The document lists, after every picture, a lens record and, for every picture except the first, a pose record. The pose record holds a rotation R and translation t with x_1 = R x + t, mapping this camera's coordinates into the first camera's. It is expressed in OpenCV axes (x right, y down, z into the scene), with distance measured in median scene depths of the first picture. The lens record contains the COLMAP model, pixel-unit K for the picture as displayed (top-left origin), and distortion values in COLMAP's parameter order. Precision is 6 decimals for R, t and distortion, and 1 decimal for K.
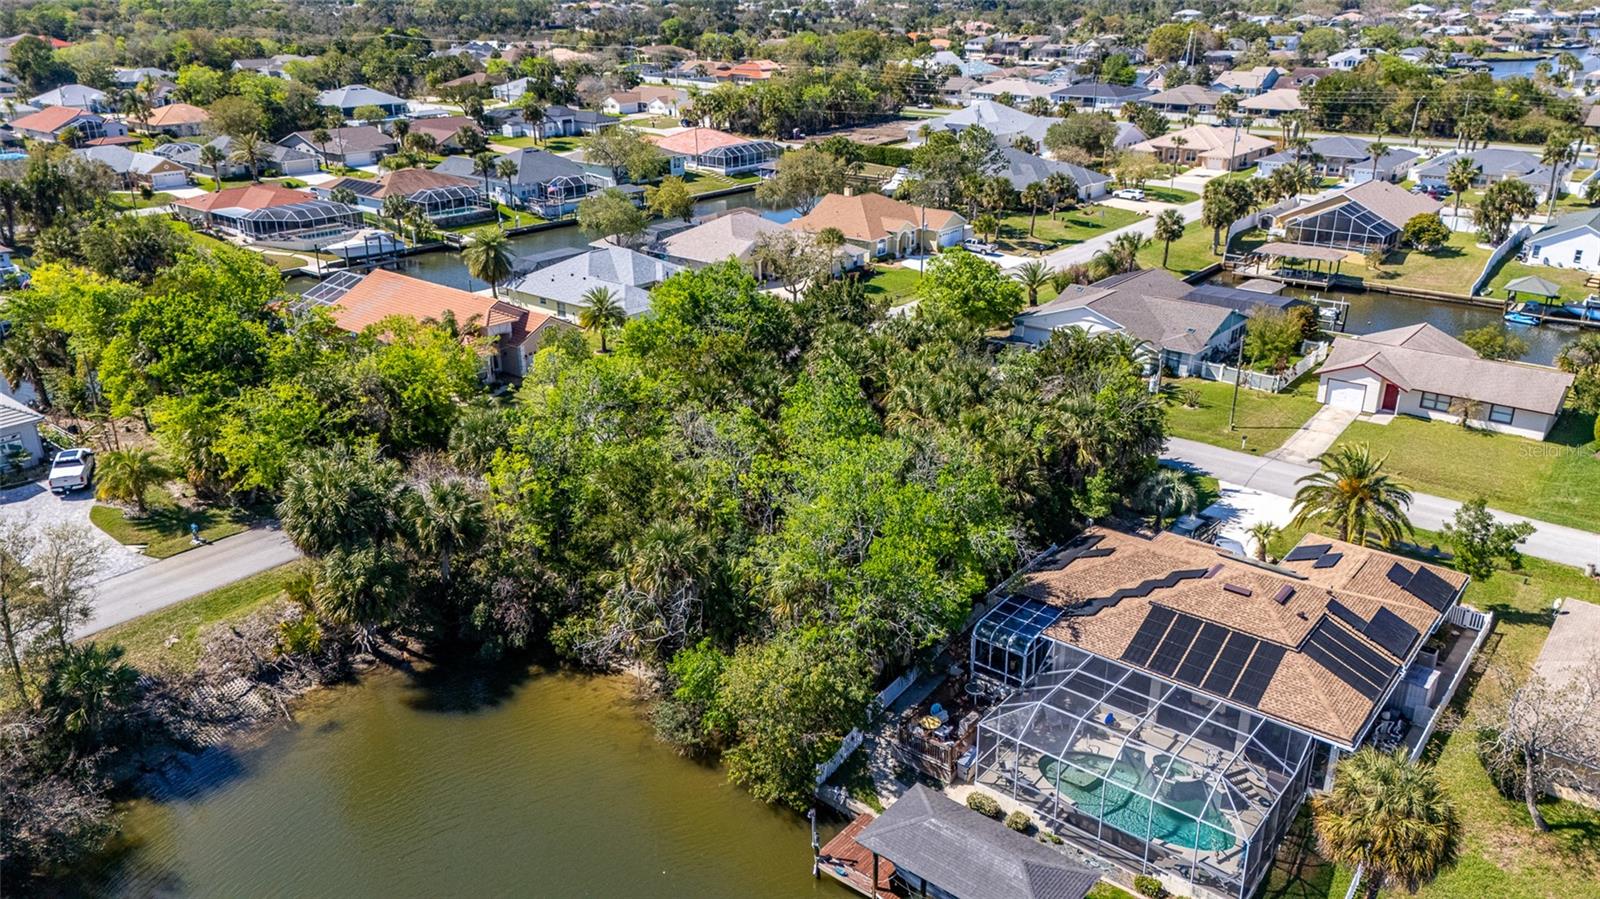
lens RADIAL K [[1167.7, 0, 796.4], [0, 1167.7, 452.5], [0, 0, 1]] dist [0.057185, -0.044210]
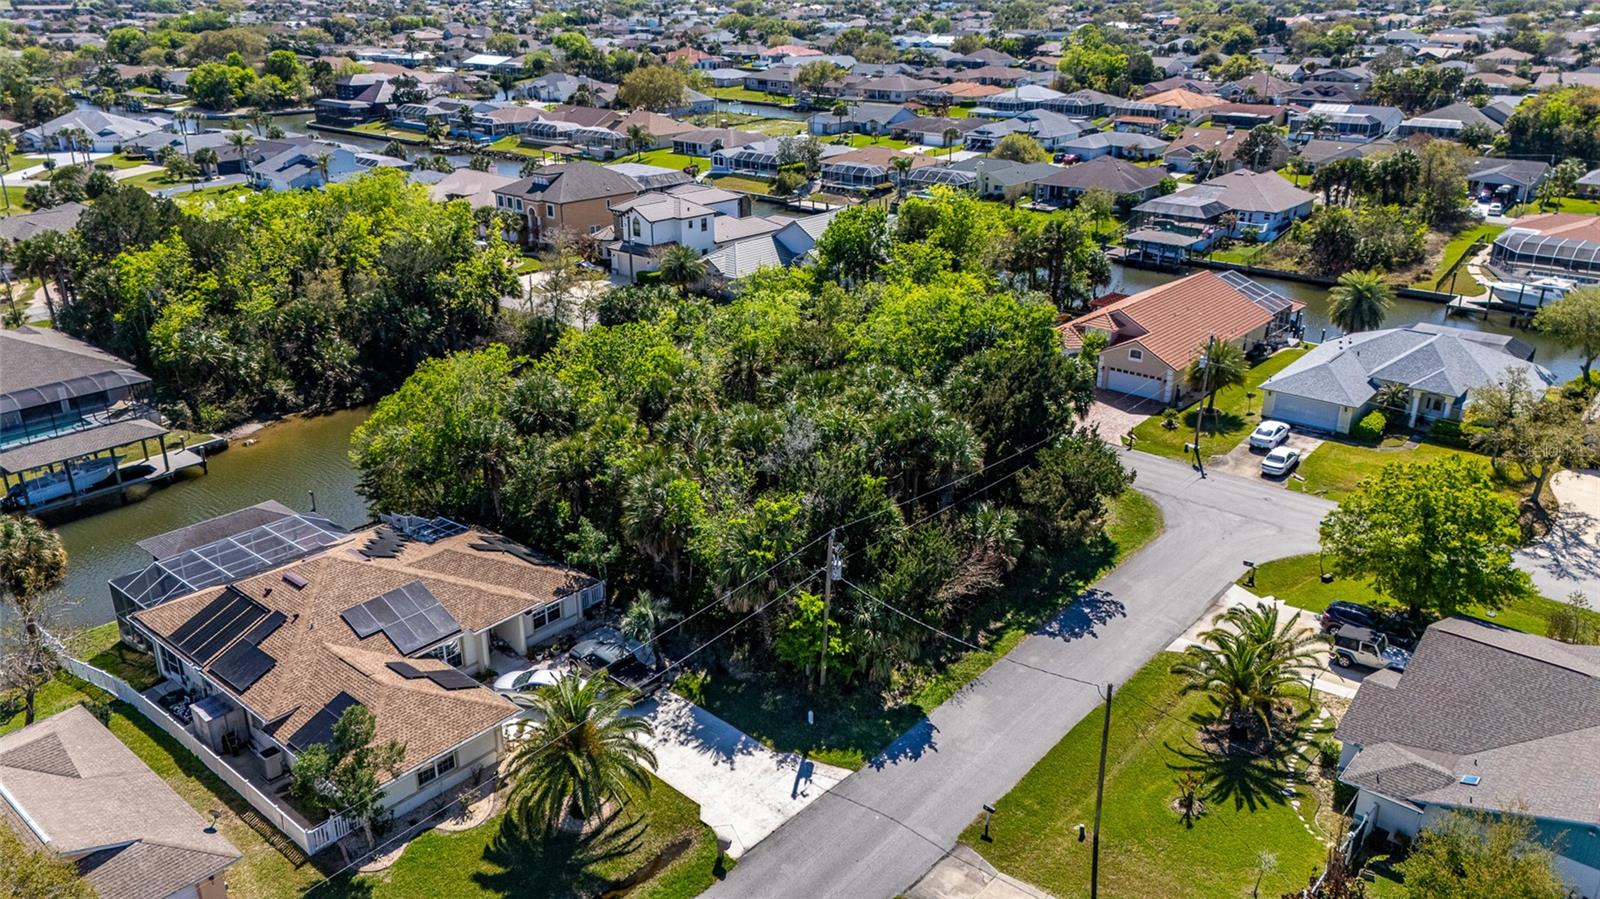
lens RADIAL K [[1167.7, 0, 808.7], [0, 1167.7, 444.4], [0, 0, 1]] dist [0.057185, -0.044210]
pose [[-0.008378, 0.373971, -0.927403, 0.796658], [-0.368010, 0.861192, 0.350596, -0.310509], [0.929784, 0.344230, 0.130410, 0.747425]]
